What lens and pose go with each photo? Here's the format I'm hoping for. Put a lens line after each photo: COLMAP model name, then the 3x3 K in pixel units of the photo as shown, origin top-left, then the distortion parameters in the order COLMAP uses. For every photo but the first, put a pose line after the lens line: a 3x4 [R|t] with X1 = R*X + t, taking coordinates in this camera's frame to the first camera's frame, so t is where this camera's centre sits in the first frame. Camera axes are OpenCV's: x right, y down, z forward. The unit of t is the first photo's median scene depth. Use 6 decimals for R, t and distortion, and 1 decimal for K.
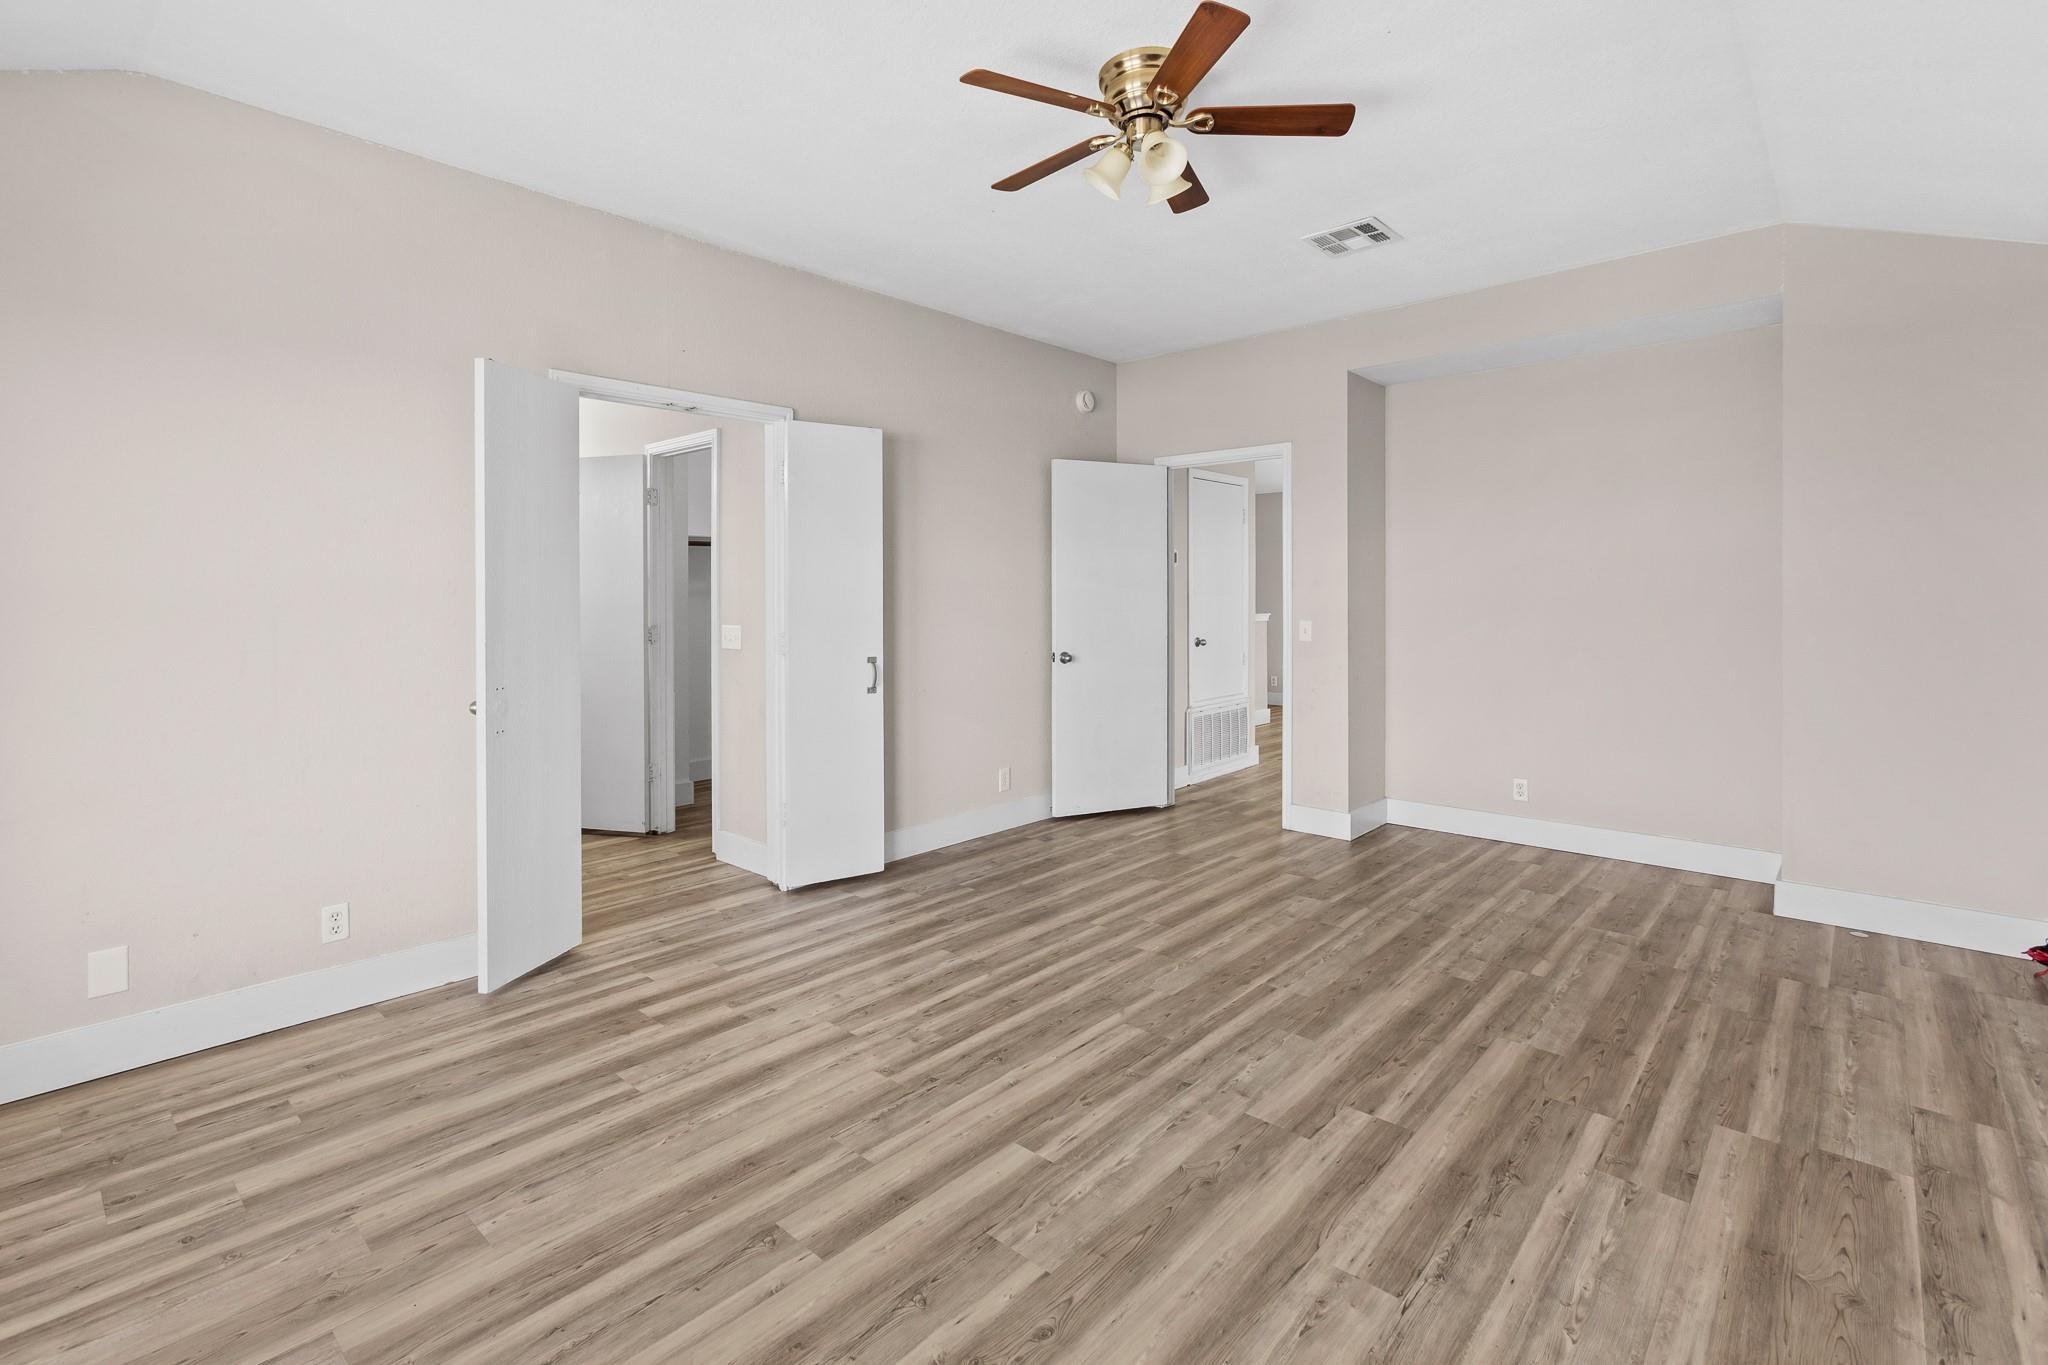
lens RADIAL K [[942.2, 0, 1009.6], [0, 942.2, 688.8], [0, 0, 1]] dist [-0.025132, 0.012400]
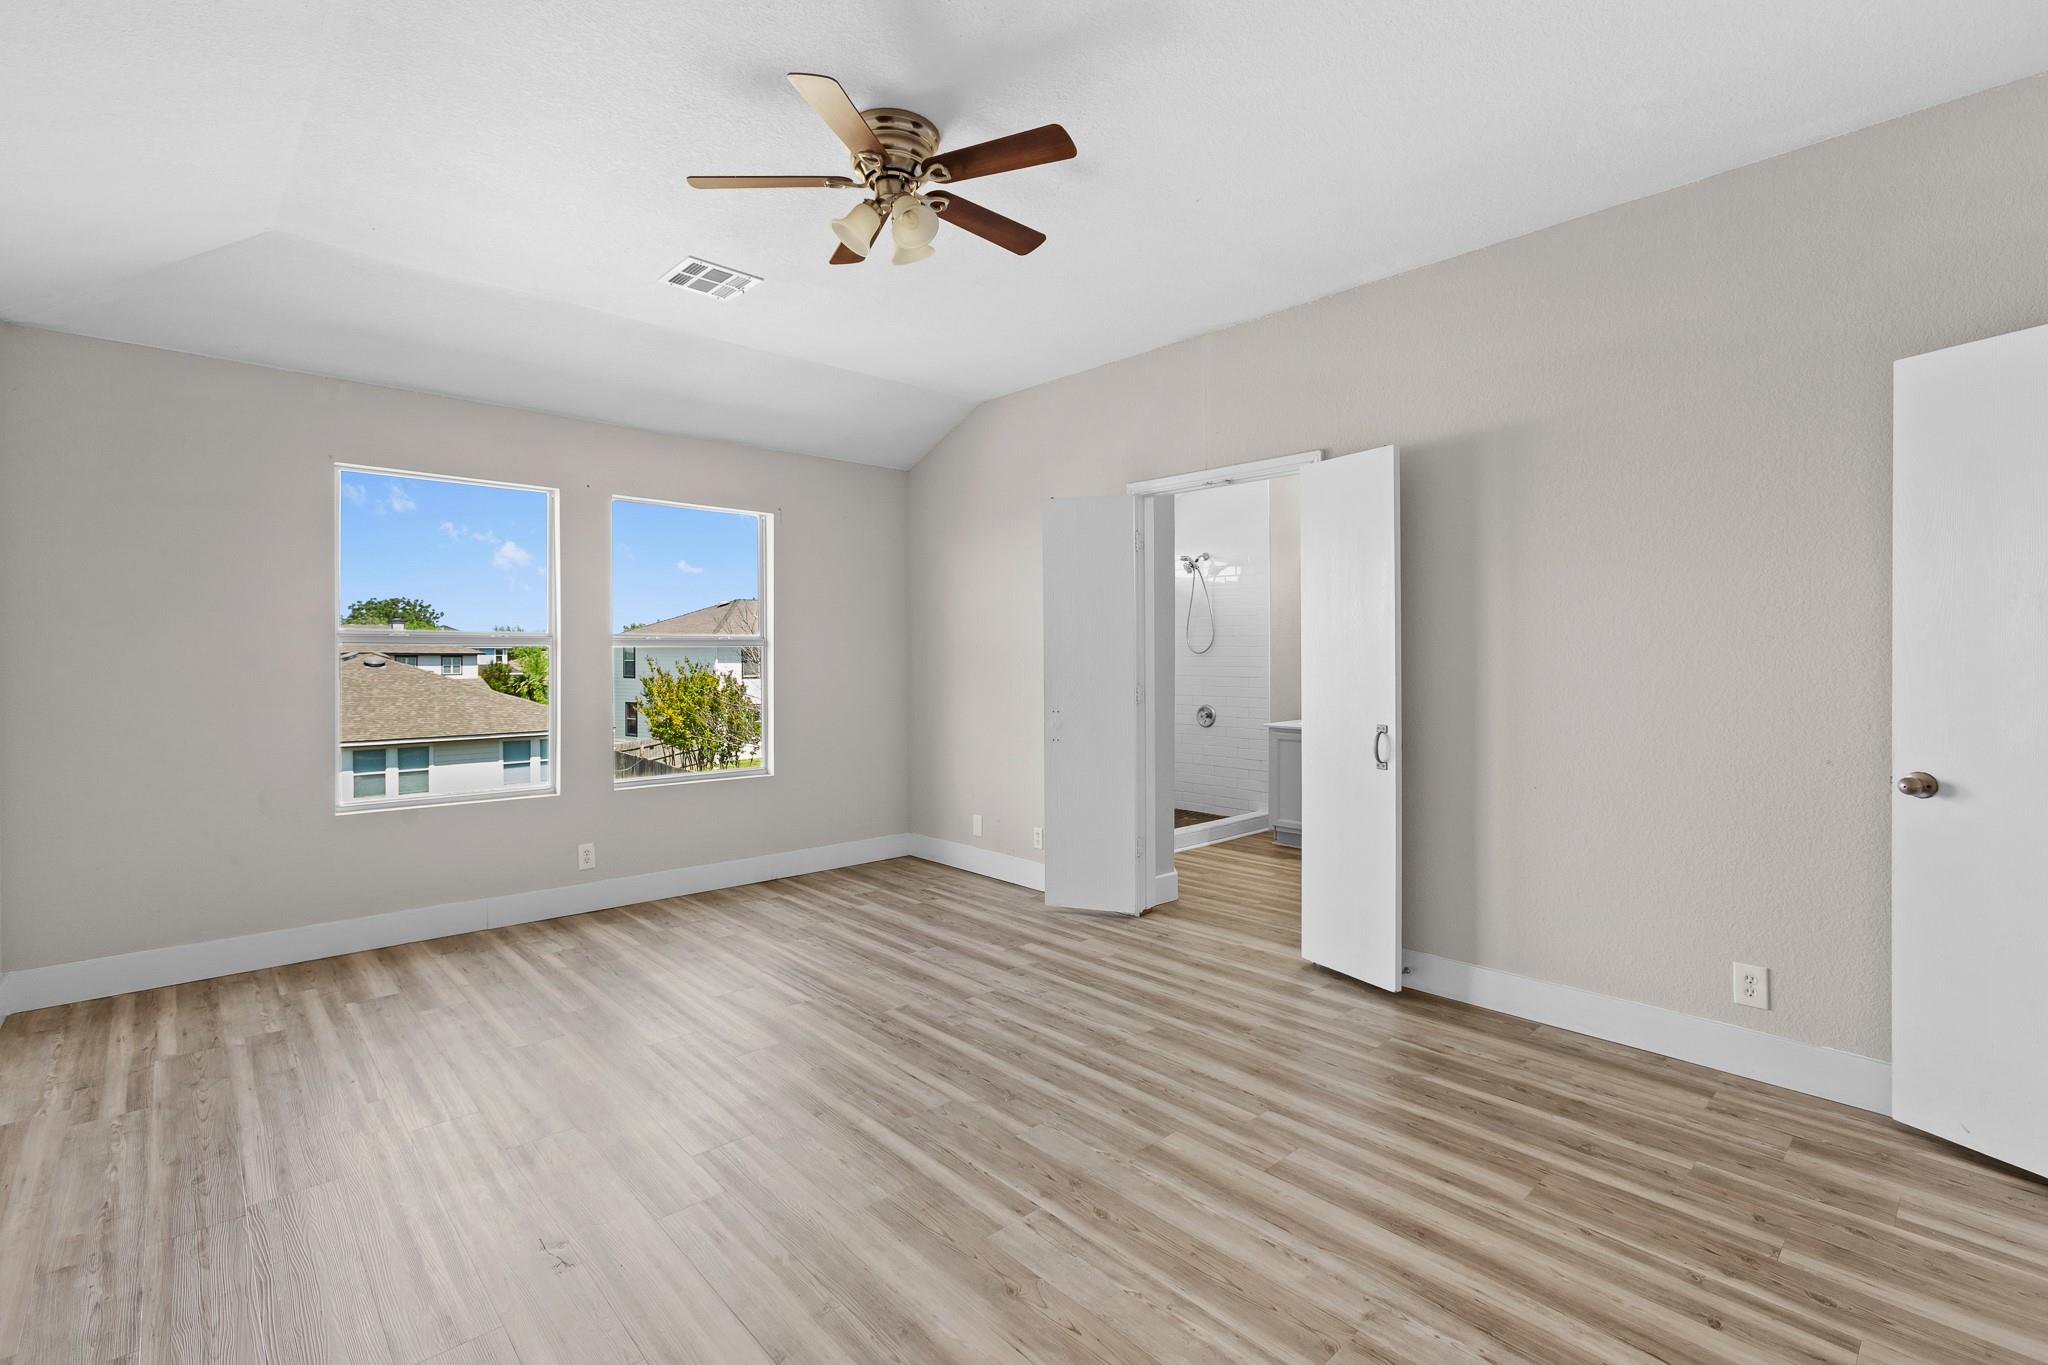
lens RADIAL K [[917.4, 0, 995.5], [0, 917.4, 694.5], [0, 0, 1]] dist [-0.005443, 0.000142]
pose [[-0.099684, 0.048619, -0.993831, 1.053929], [-0.091783, 0.994098, 0.057838, -0.118966], [0.990777, 0.096982, -0.094633, 1.115528]]
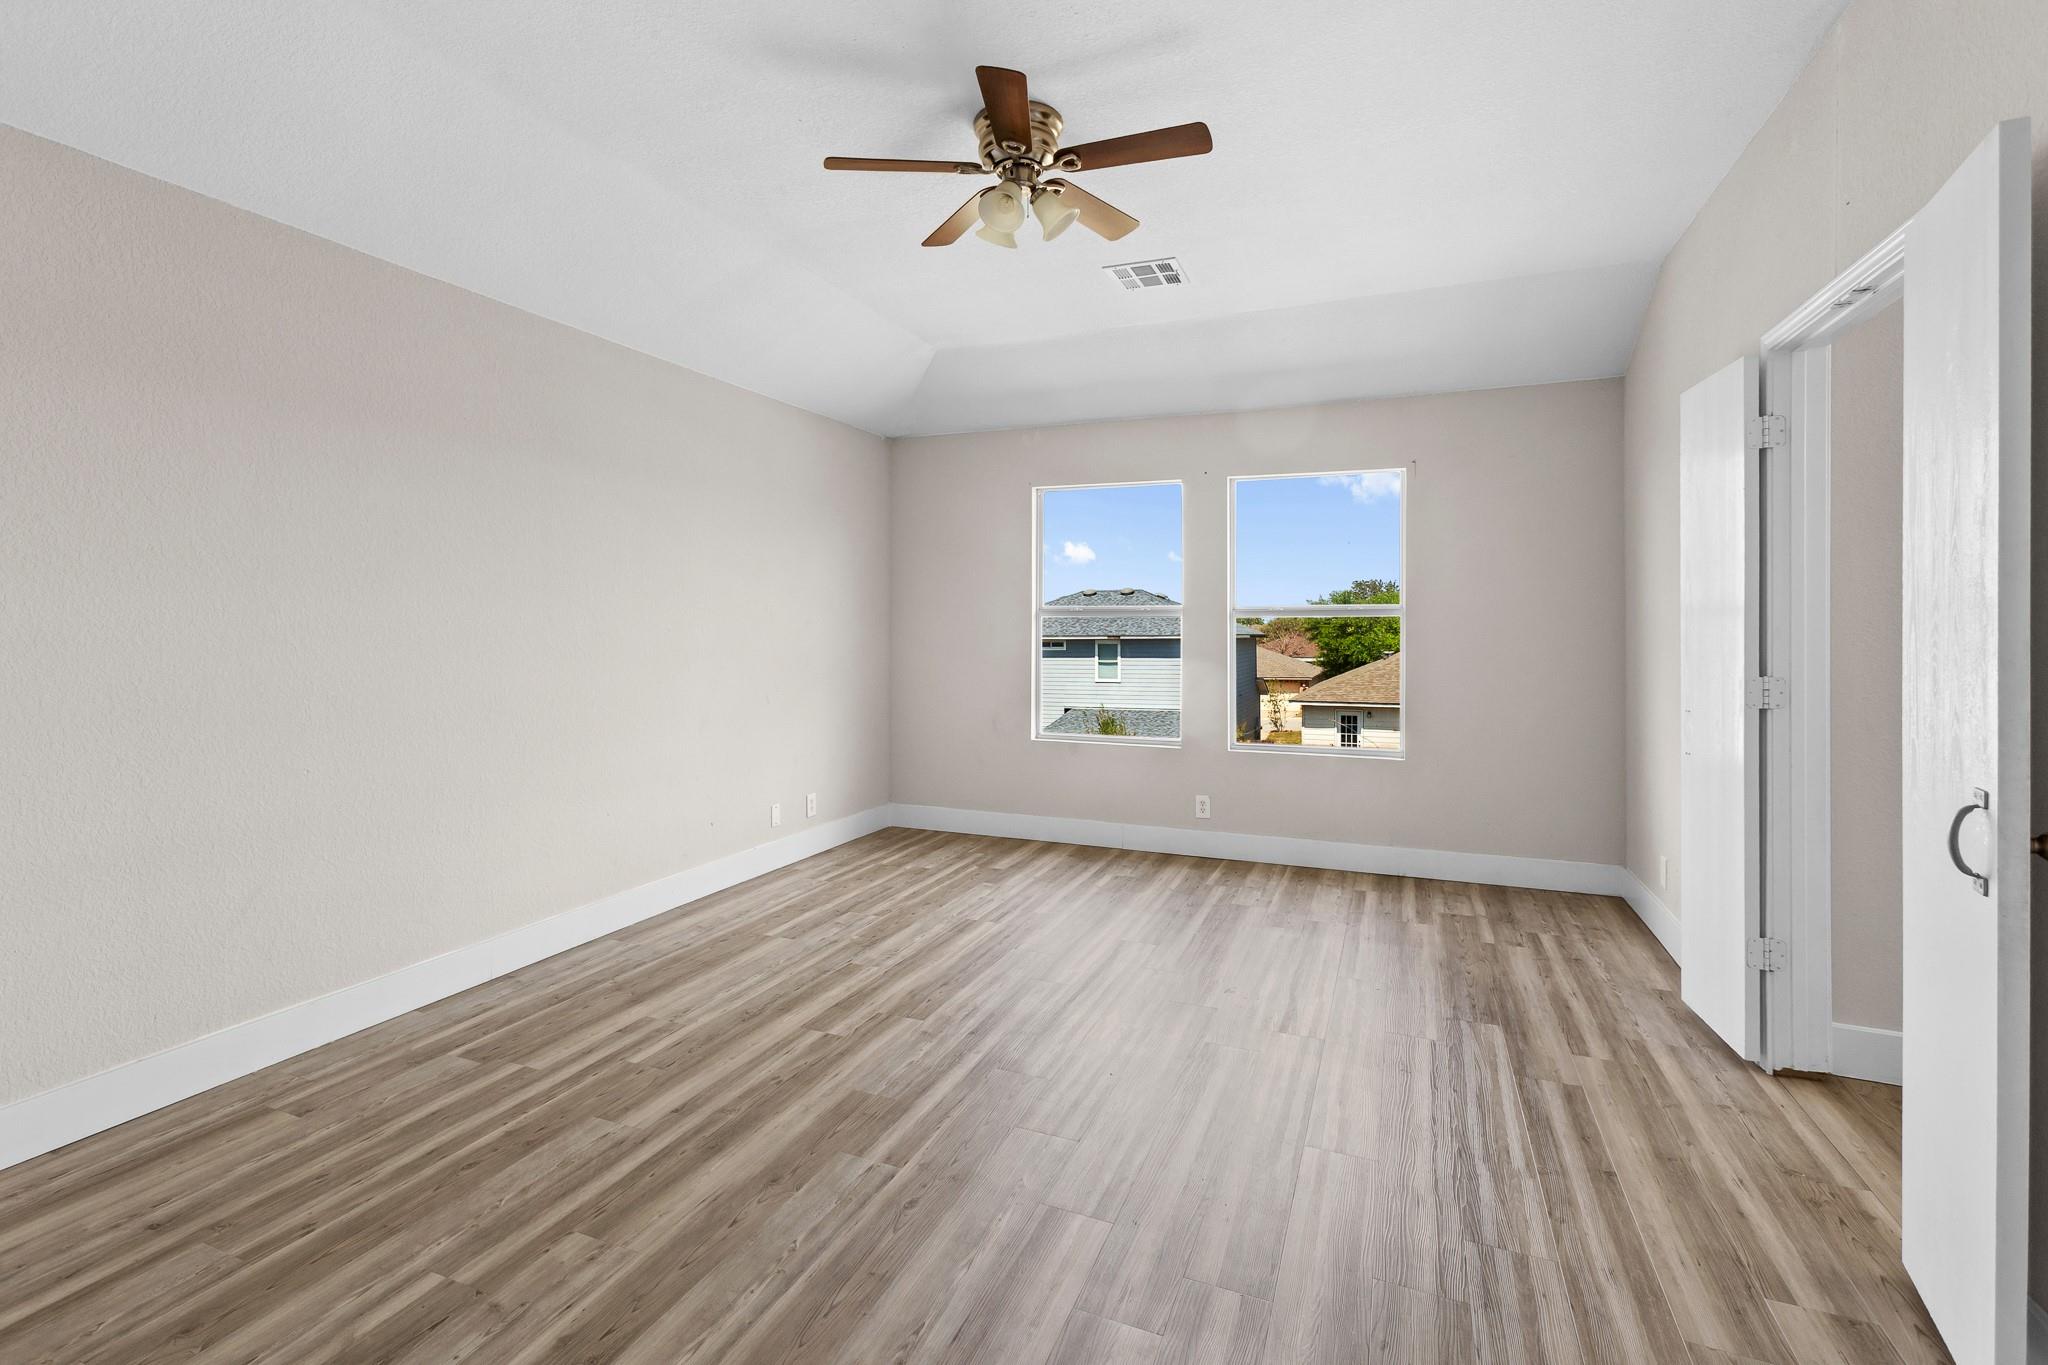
lens RADIAL K [[936.1, 0, 1010.7], [0, 936.1, 640.3], [0, 0, 1]] dist [-0.009636, 0.000707]
pose [[-0.942642, 0.010475, -0.333641, 0.475917], [-0.026610, 0.993969, 0.106387, -0.182864], [0.332743, 0.109163, -0.936678, 1.850524]]
